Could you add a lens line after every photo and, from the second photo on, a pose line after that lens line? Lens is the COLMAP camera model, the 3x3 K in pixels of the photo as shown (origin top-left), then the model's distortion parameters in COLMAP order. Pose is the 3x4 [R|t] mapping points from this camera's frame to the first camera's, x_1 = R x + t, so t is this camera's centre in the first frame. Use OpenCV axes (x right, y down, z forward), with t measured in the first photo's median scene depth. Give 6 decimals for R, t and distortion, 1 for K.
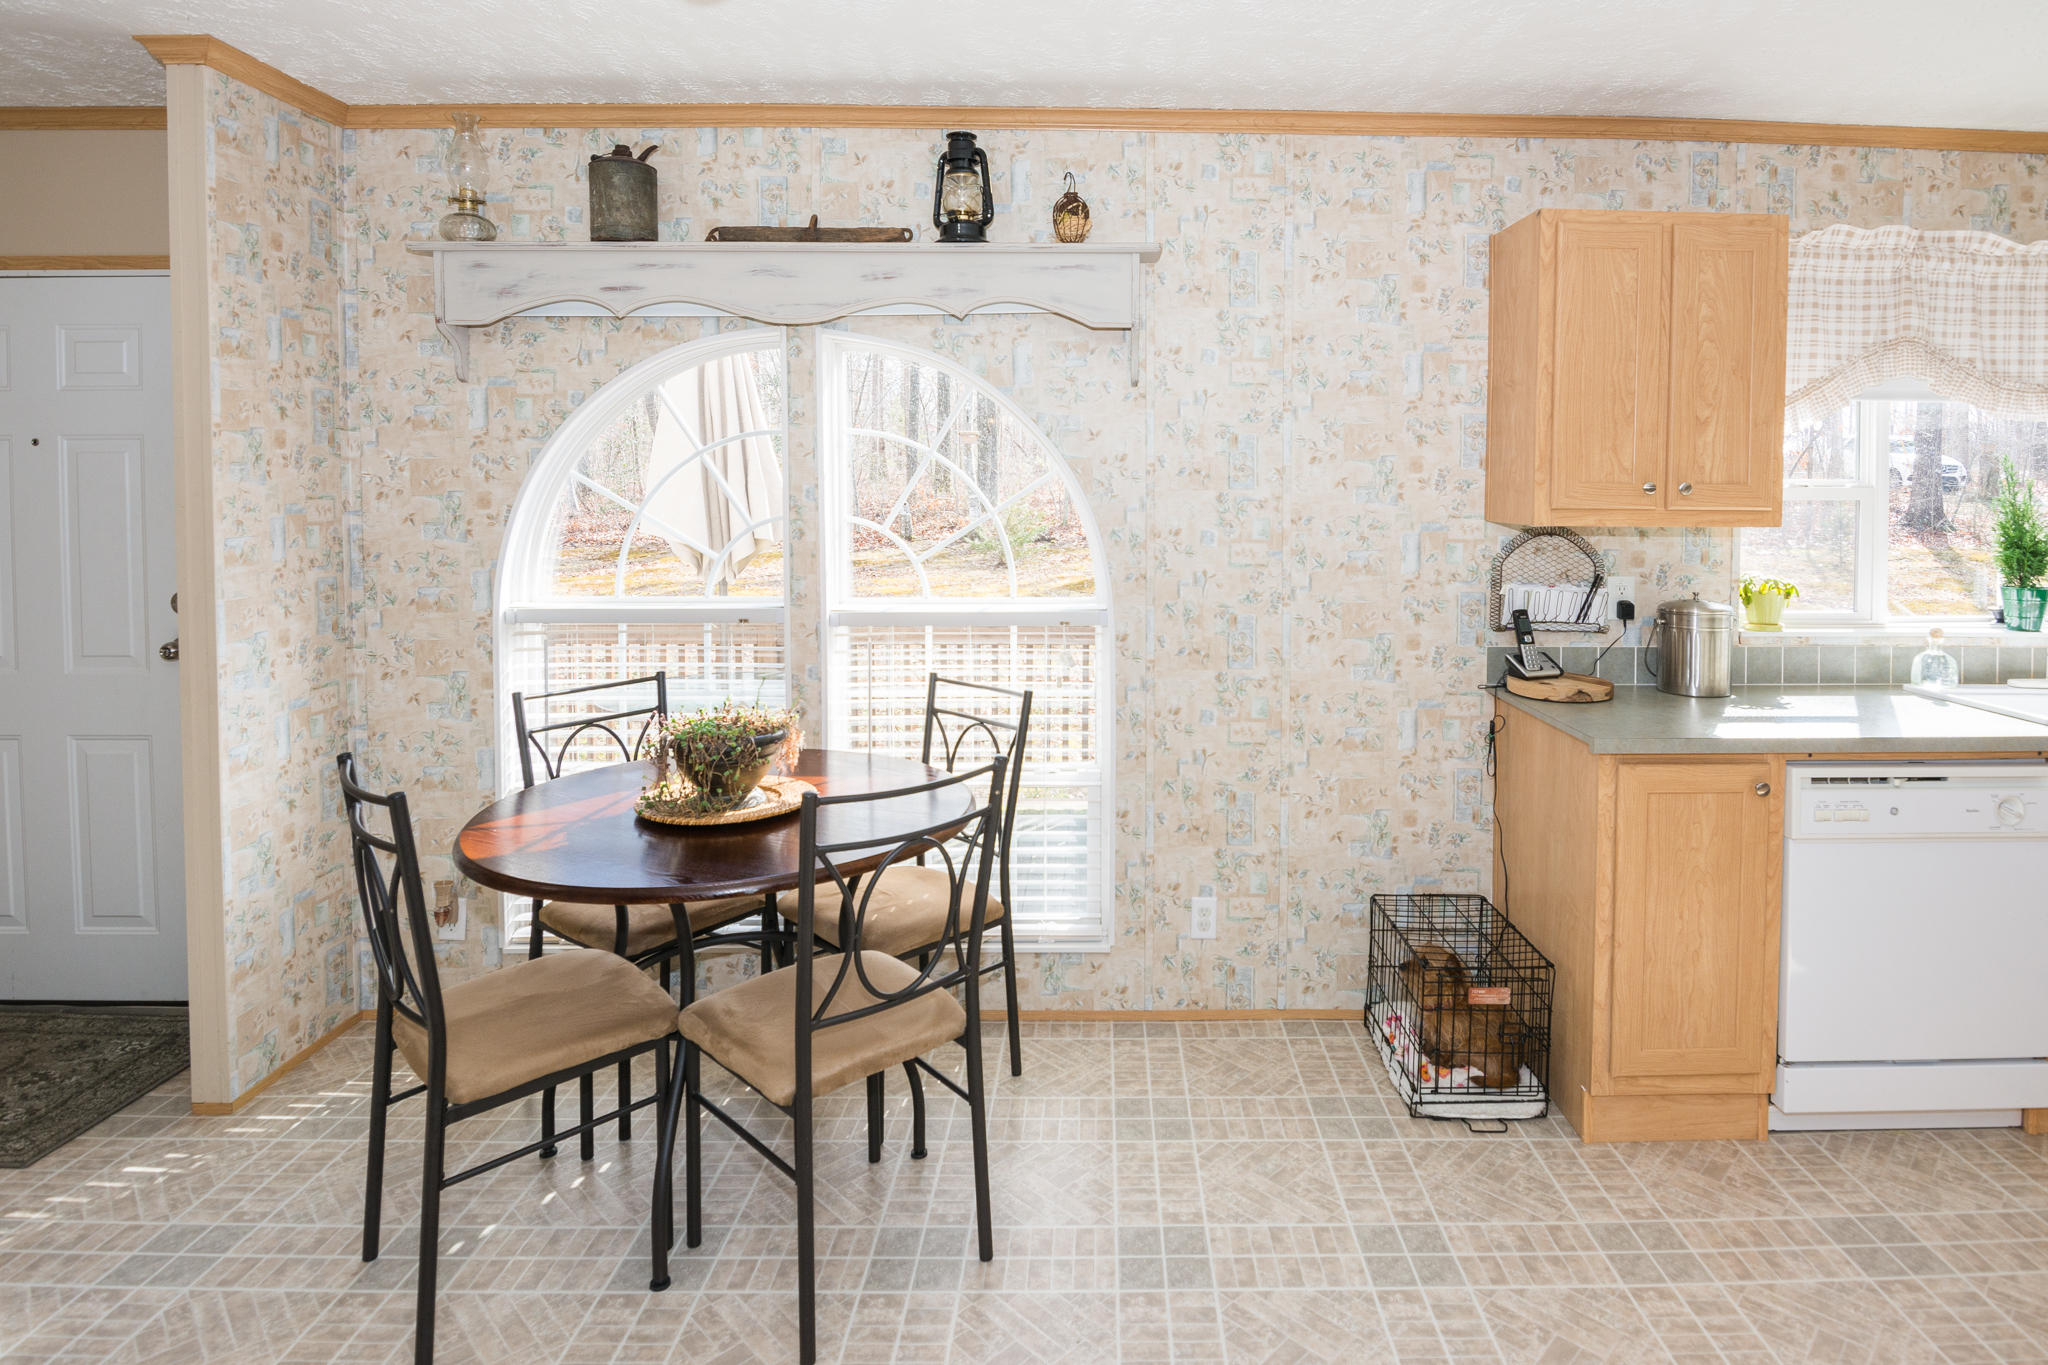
lens RADIAL K [[1073.4, 0, 1023.1], [0, 1073.4, 539.1], [0, 0, 1]] dist [0.001317, -0.017996]
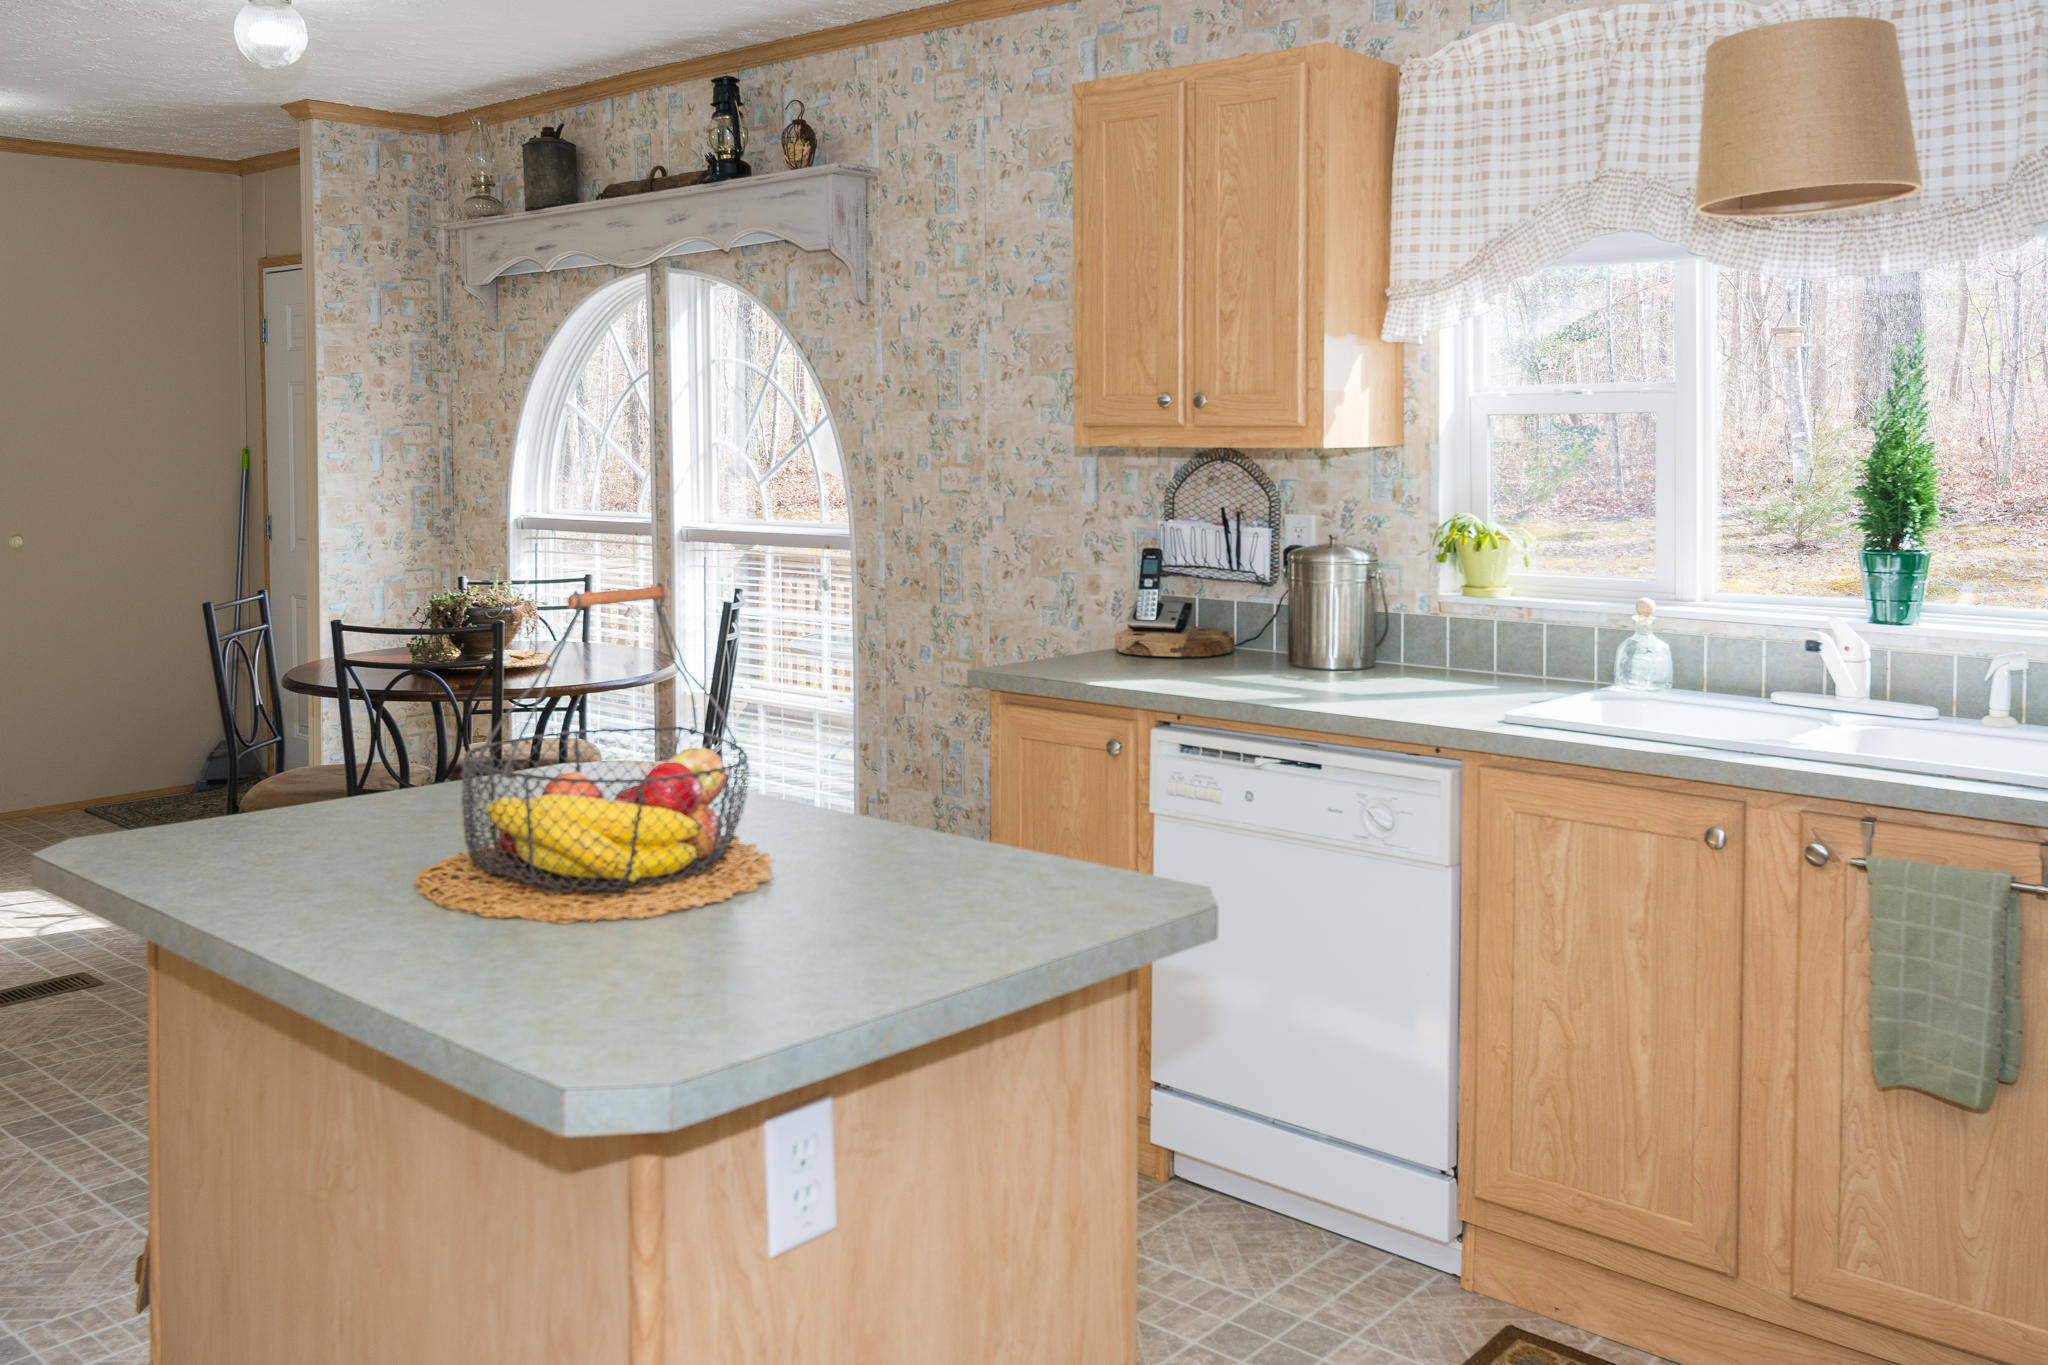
lens RADIAL K [[1780.6, 0, 1019.8], [0, 1780.6, 511.5], [0, 0, 1]] dist [0.030689, 0.001962]
pose [[0.732005, 0.025425, -0.680825, 1.332741], [-0.029151, 0.999557, 0.005986, 0.031735], [0.680676, 0.015465, 0.732421, -0.087601]]
